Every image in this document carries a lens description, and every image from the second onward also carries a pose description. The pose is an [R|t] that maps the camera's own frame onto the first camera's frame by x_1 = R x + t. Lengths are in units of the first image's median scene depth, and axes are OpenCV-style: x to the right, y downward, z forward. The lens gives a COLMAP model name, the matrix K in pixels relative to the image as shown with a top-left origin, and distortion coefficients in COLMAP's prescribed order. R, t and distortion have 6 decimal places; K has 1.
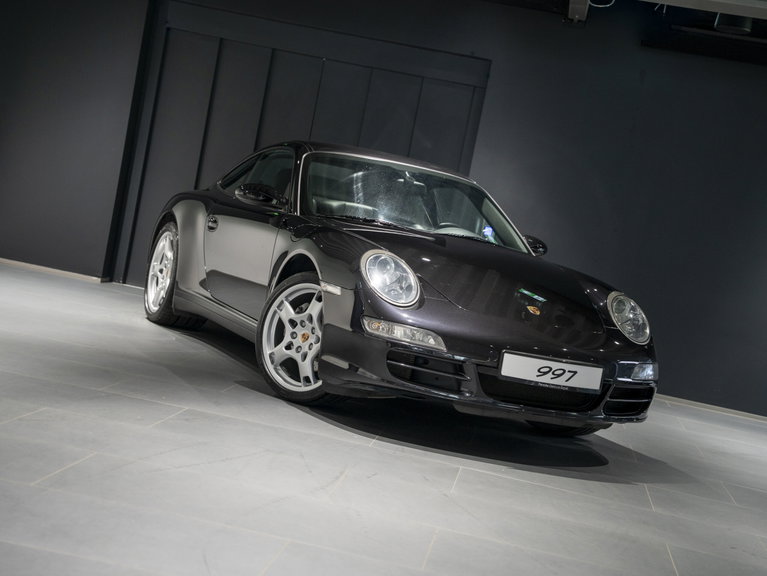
lens RADIAL K [[1278.3, 0, 383.5], [0, 1278.3, 288.0], [0, 0, 1]] dist [0.234286, -0.014231]
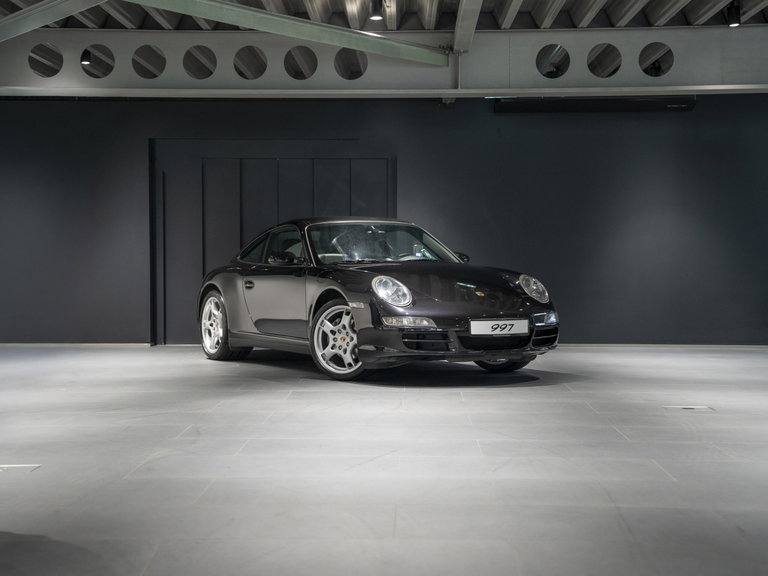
lens RADIAL K [[1160.5, 0, 384.0], [0, 1160.5, 288.0], [0, 0, 1]] dist [0.088524, -0.051788]
pose [[0.976138, -0.194626, 0.096311, -0.137501], [0.197473, 0.980086, -0.020884, 0.016126], [-0.090329, 0.039405, 0.995132, -0.445887]]
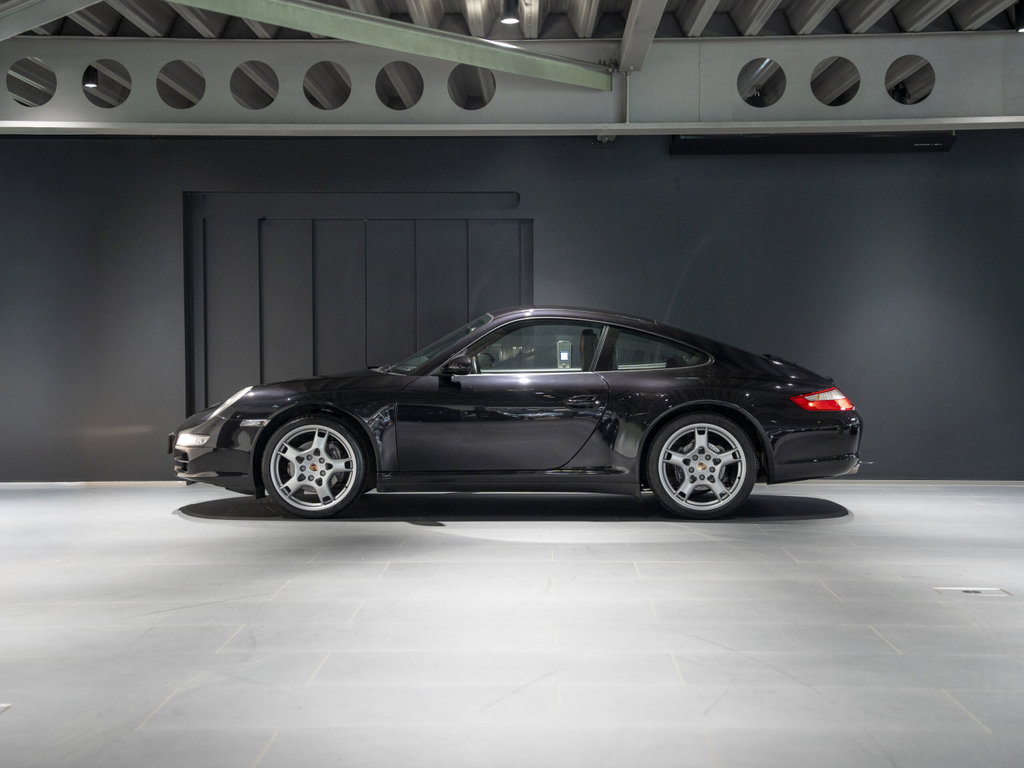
lens RADIAL K [[1551.5, 0, 512.0], [0, 1551.5, 384.0], [0, 0, 1]] dist [0.092715, 0.041507]
pose [[0.975054, -0.197192, 0.101909, -0.138107], [0.200147, 0.979571, -0.019531, -0.011303], [-0.095976, 0.039440, 0.994602, -0.342820]]
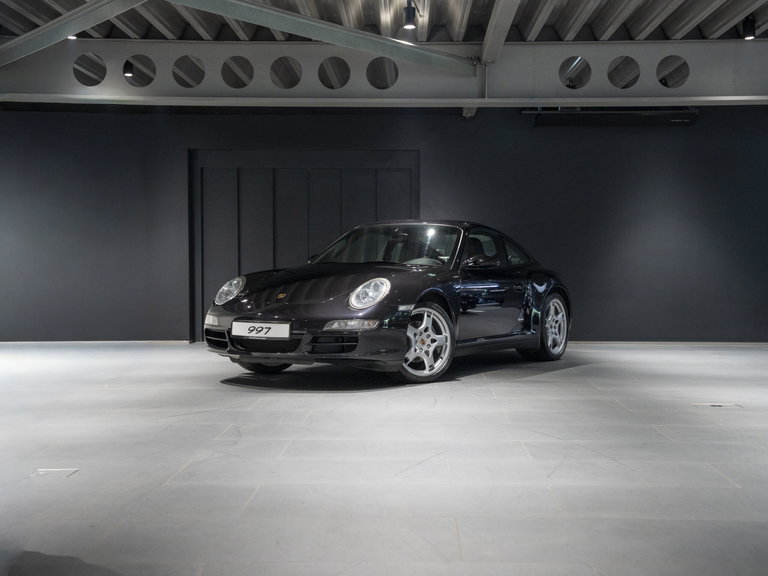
lens RADIAL K [[1015.6, 0, 407.6], [0, 1015.6, 291.5], [0, 0, 1]] dist [0.038128, 0.041736]
pose [[0.974907, -0.193163, 0.110650, -0.153504], [0.196193, 0.980416, -0.017081, 0.010476], [-0.105183, 0.038361, 0.993713, -0.314217]]
